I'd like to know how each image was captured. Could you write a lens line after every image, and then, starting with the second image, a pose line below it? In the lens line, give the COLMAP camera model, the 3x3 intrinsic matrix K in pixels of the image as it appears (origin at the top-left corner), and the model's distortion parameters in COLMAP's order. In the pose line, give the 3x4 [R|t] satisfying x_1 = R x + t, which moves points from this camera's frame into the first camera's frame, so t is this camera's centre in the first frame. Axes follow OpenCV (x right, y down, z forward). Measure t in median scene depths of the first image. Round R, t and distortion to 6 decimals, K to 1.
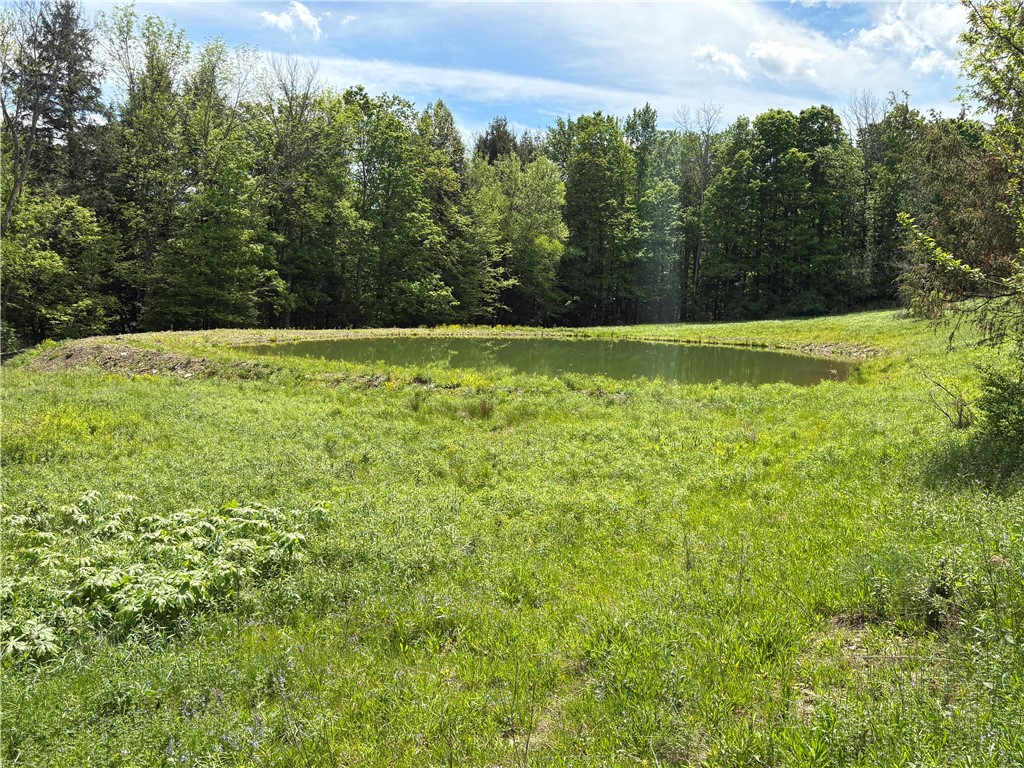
lens RADIAL K [[911.9, 0, 512.0], [0, 911.9, 384.0], [0, 0, 1]] dist [-0.008676, -0.008341]
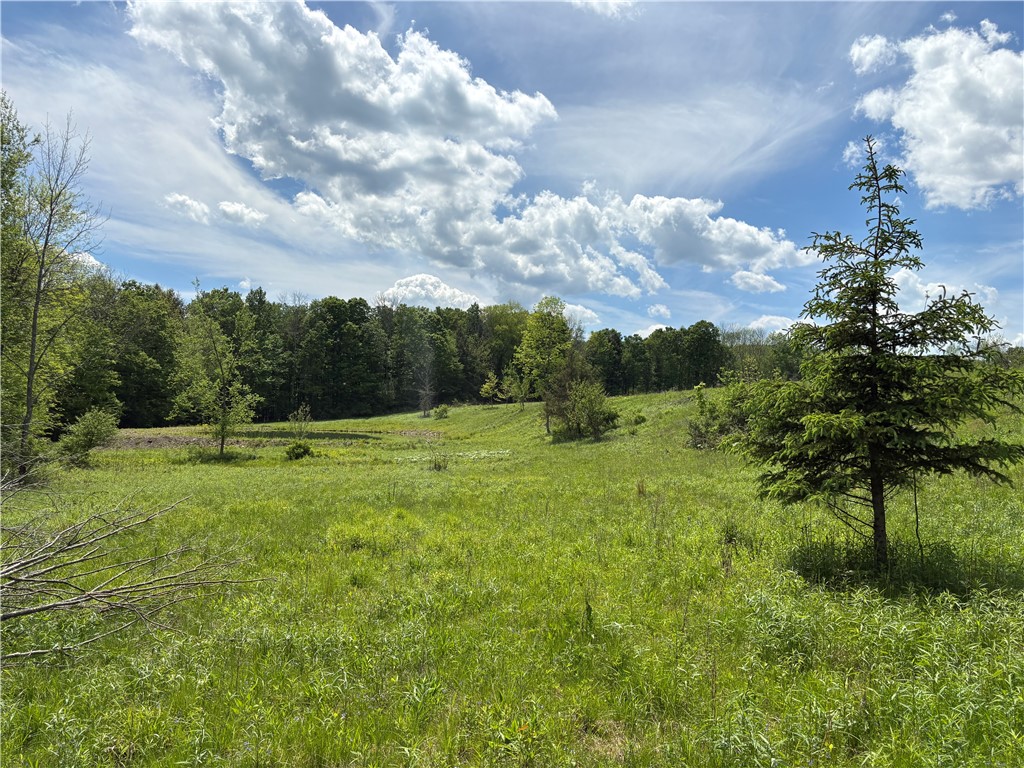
lens RADIAL K [[762.0, 0, 512.0], [0, 762.0, 384.0], [0, 0, 1]] dist [0.028483, -0.027841]
pose [[0.810976, 0.019001, 0.584770, -0.304160], [0.048807, 0.993792, -0.099979, 0.025293], [-0.583040, 0.109622, 0.805014, -0.372433]]
